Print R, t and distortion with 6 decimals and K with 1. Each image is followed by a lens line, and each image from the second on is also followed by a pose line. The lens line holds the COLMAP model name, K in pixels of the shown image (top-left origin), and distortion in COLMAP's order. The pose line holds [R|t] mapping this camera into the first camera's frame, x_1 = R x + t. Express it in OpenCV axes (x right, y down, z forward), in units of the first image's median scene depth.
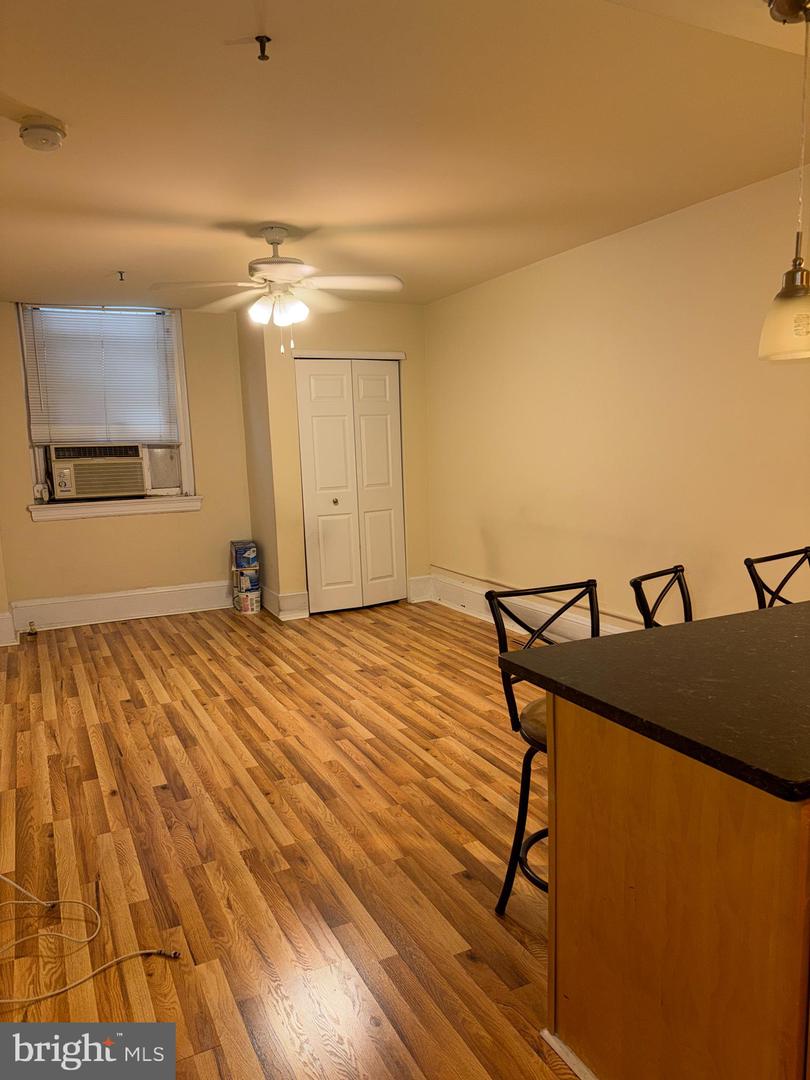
lens RADIAL K [[756.6, 0, 405.0], [0, 756.6, 540.0], [0, 0, 1]] dist [-0.003940, -0.001128]
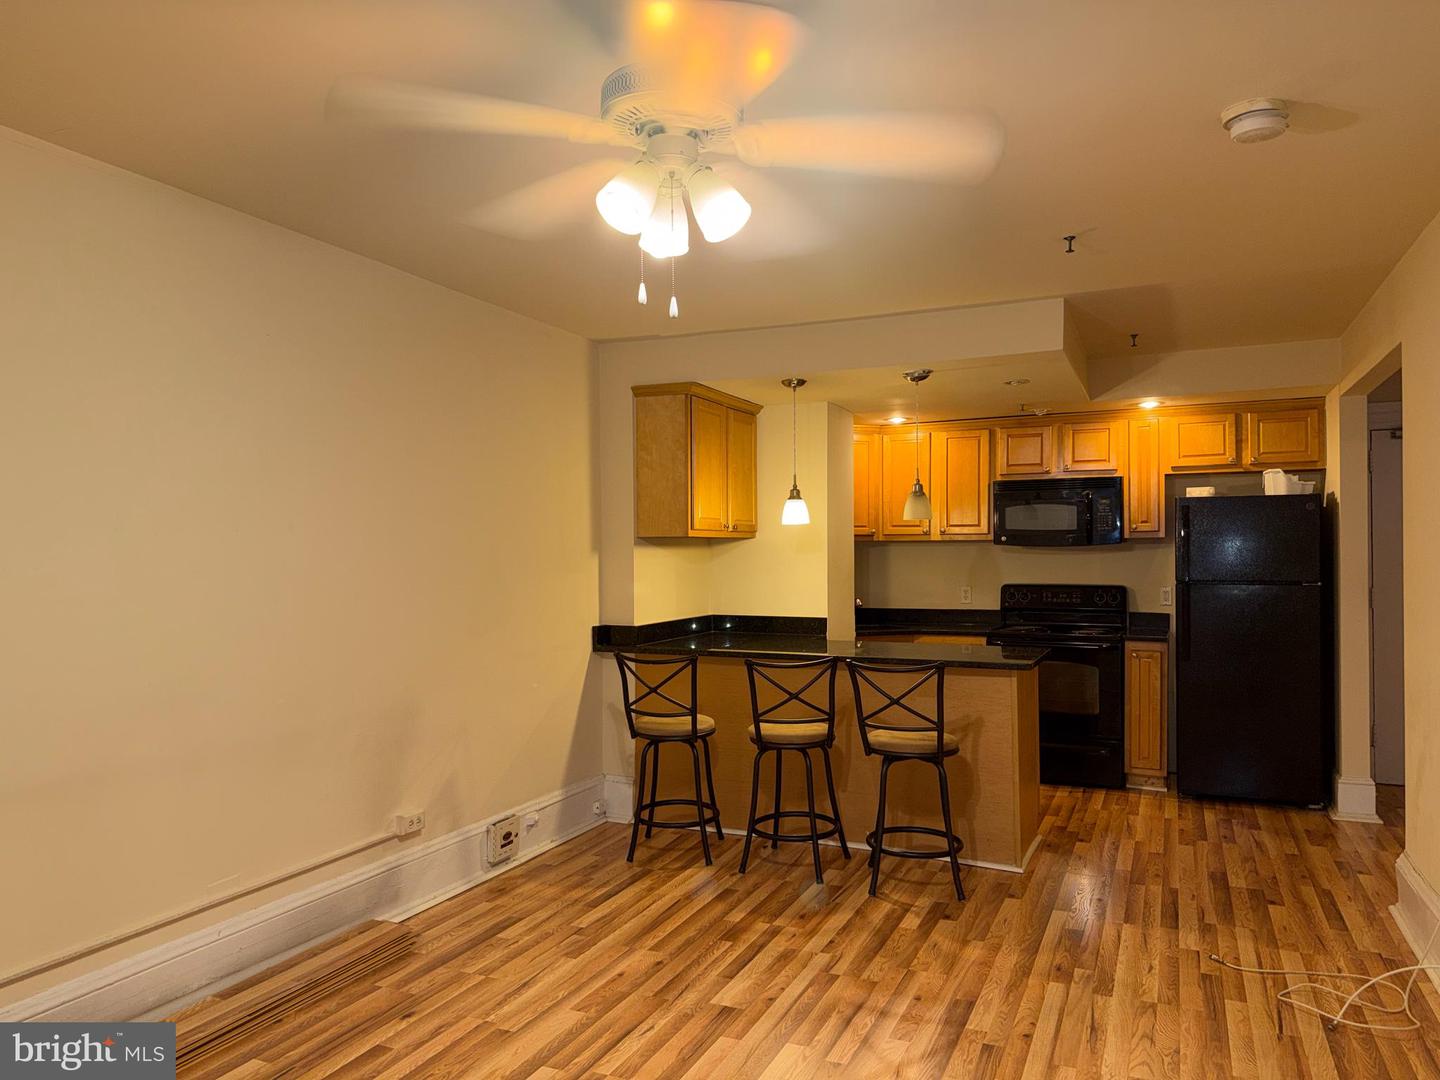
lens RADIAL K [[1008.8, 0, 720.0], [0, 1008.8, 540.0], [0, 0, 1]] dist [-0.003940, -0.001128]
pose [[-0.627620, 0.043011, 0.777331, -0.782072], [0.133994, 0.989540, 0.053434, -0.222850], [-0.766902, 0.137694, -0.626819, 1.806763]]
